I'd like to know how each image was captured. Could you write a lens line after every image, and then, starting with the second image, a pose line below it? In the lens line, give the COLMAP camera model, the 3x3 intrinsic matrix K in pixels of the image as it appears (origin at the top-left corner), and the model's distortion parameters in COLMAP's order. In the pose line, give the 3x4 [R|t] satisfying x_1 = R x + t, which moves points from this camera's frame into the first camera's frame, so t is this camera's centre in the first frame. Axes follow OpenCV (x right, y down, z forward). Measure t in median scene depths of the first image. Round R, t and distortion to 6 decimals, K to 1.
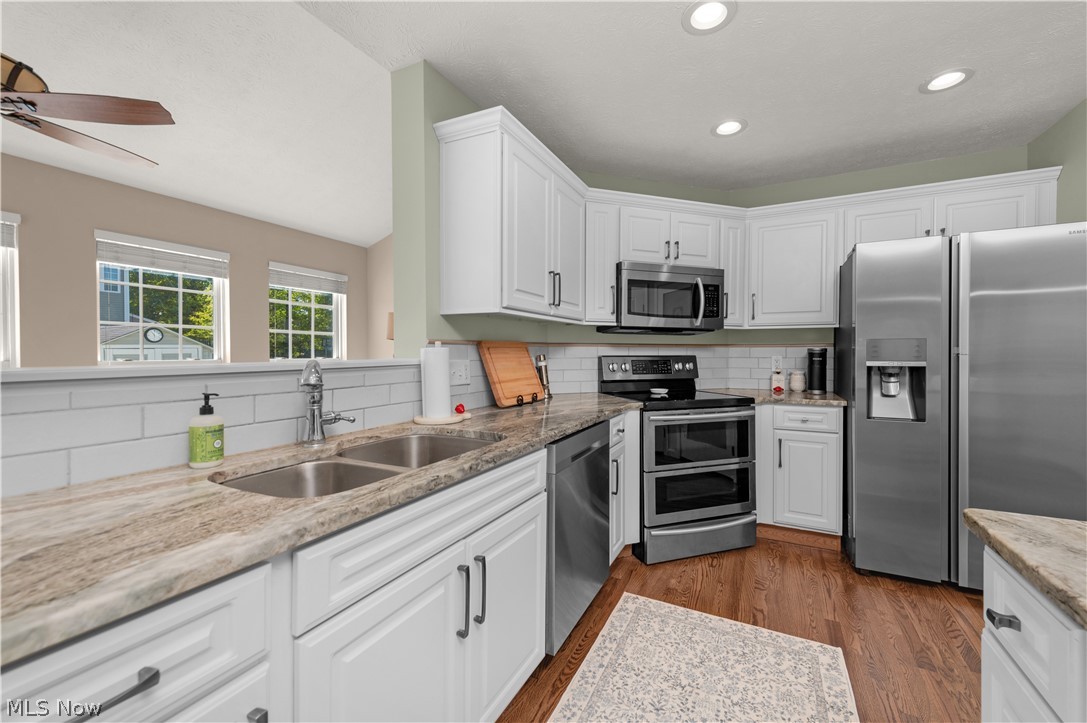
lens RADIAL K [[431.0, 0, 558.7], [0, 431.0, 358.0], [0, 0, 1]] dist [0.013467, -0.000588]
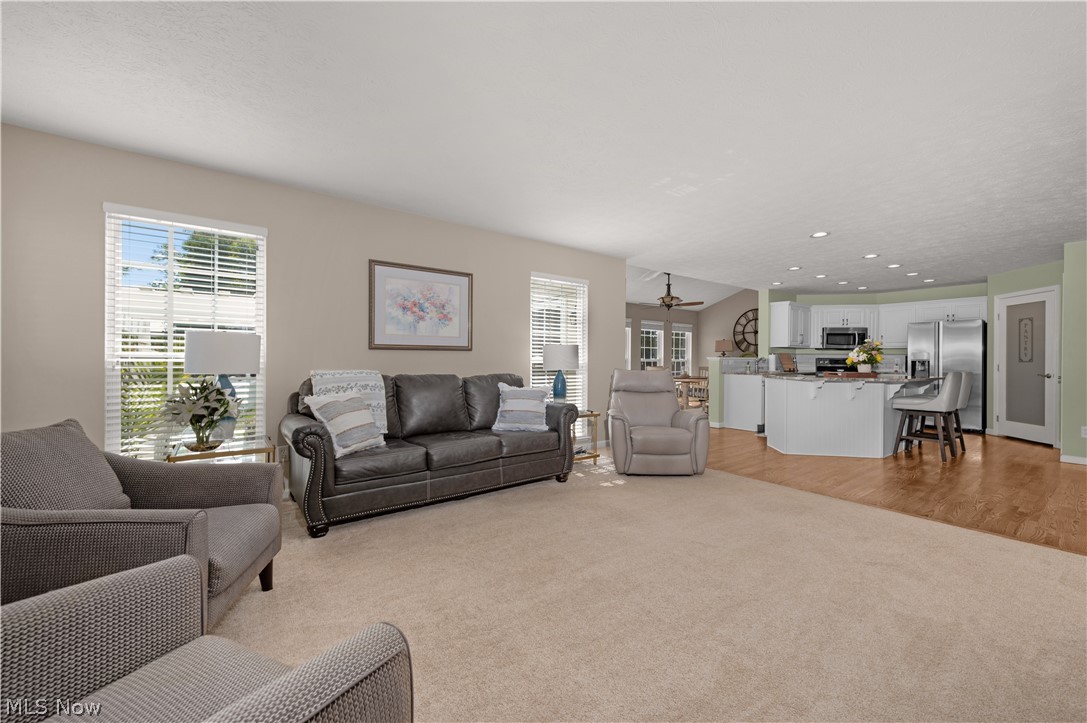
lens RADIAL K [[431.0, 0, 553.5], [0, 431.0, 361.6], [0, 0, 1]] dist [0.013467, -0.000588]
pose [[0.894195, 0.007187, -0.447620, -0.191169], [-0.011228, 0.999917, -0.006375, 0.061971], [0.447537, 0.010727, 0.894201, -2.523487]]
